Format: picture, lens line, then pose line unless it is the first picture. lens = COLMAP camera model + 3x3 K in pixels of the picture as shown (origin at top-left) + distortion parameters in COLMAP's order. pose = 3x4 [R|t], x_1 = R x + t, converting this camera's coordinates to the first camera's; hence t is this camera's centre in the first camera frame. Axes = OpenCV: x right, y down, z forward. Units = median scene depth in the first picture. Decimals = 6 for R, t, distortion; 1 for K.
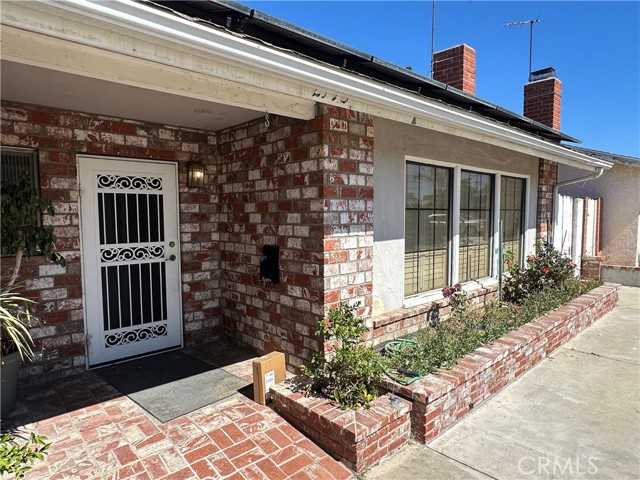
lens RADIAL K [[396.2, 0, 317.8], [0, 396.2, 242.0], [0, 0, 1]] dist [-0.004109, -0.001032]
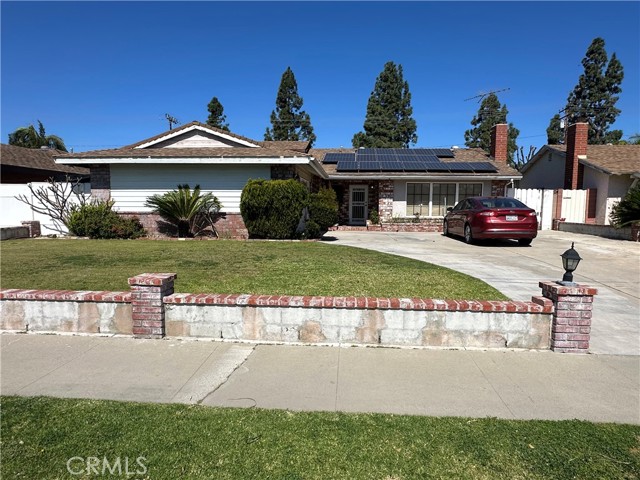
lens RADIAL K [[396.2, 0, 319.7], [0, 396.2, 239.7], [0, 0, 1]] dist [-0.004109, -0.001032]
pose [[0.674933, 0.076167, -0.733938, 3.227026], [-0.068214, 0.996839, 0.040720, 0.344670], [0.734719, 0.022581, 0.677995, -3.033840]]
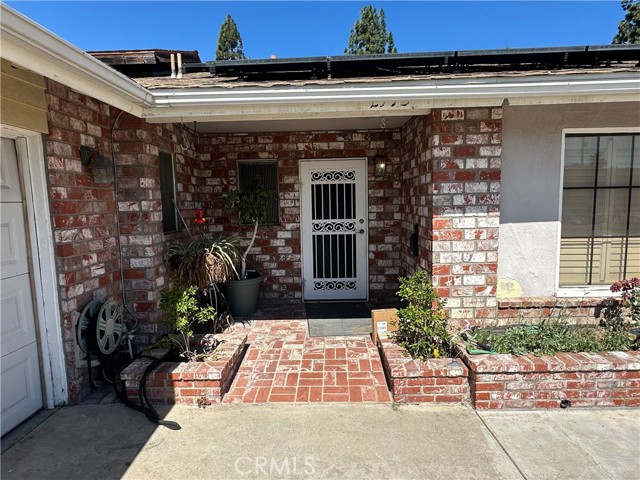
lens RADIAL K [[396.2, 0, 318.0], [0, 396.2, 242.4], [0, 0, 1]] dist [-0.004109, -0.001032]
pose [[0.717699, 0.062391, -0.693553, 0.522192], [-0.030132, 0.997828, 0.058582, 0.003959], [0.695701, -0.021146, 0.718020, -0.049503]]
